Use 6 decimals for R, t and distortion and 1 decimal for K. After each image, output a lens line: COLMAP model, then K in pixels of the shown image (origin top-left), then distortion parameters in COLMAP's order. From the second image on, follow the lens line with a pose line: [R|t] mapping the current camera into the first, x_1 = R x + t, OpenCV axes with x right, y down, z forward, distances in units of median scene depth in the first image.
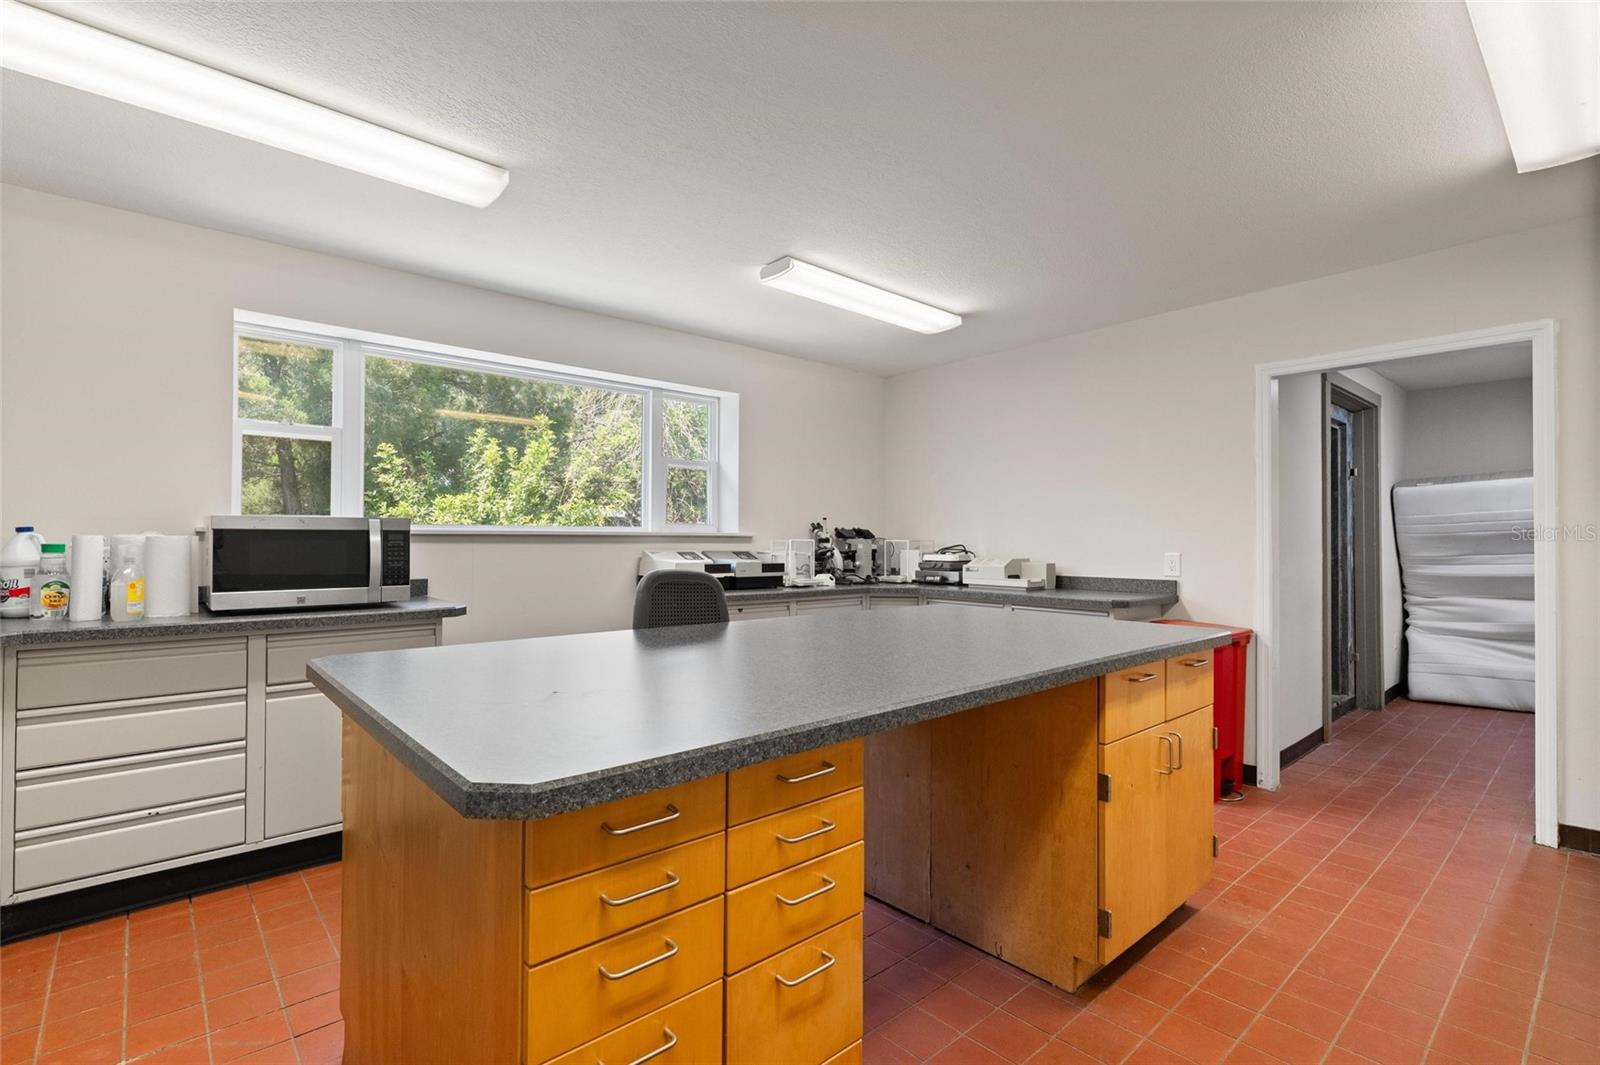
lens RADIAL K [[746.4, 0, 793.3], [0, 746.4, 532.5], [0, 0, 1]] dist [-0.001513, -0.000024]
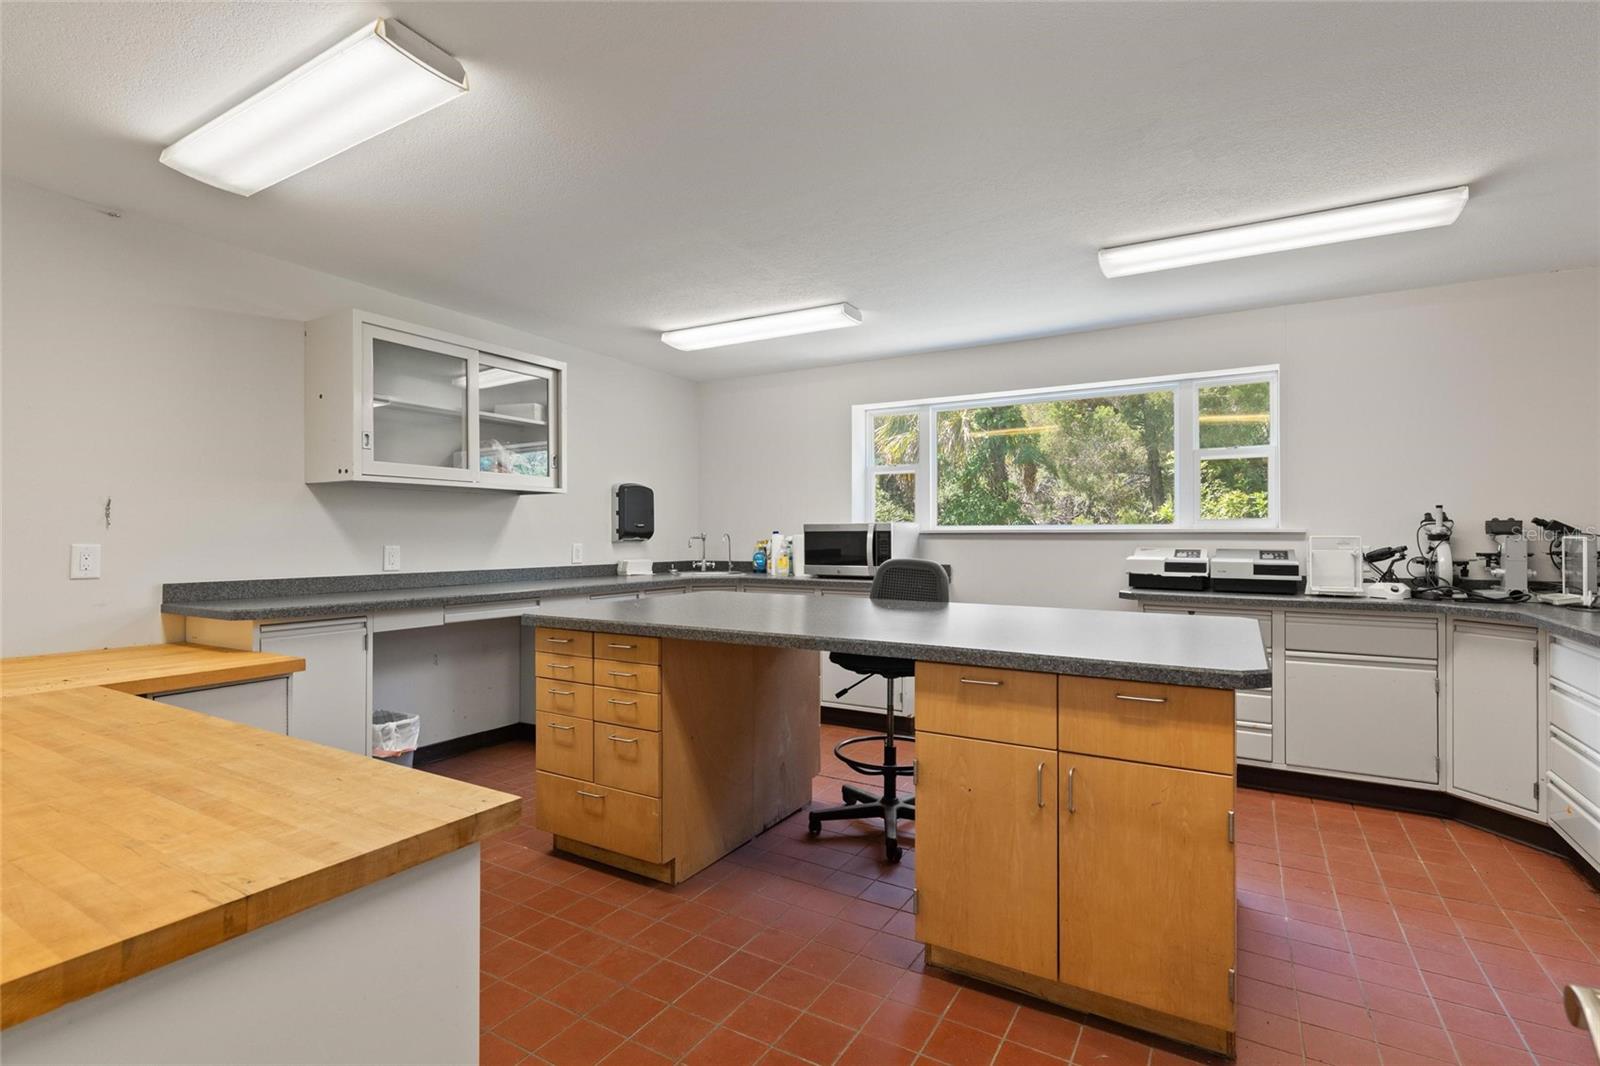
lens RADIAL K [[746.4, 0, 793.3], [0, 746.4, 533.0], [0, 0, 1]] dist [-0.001513, -0.000024]
pose [[0.303177, -0.006516, -0.952912, 0.766854], [0.009484, 0.999948, -0.003820, 0.005005], [0.952887, -0.007879, 0.303223, 0.289378]]
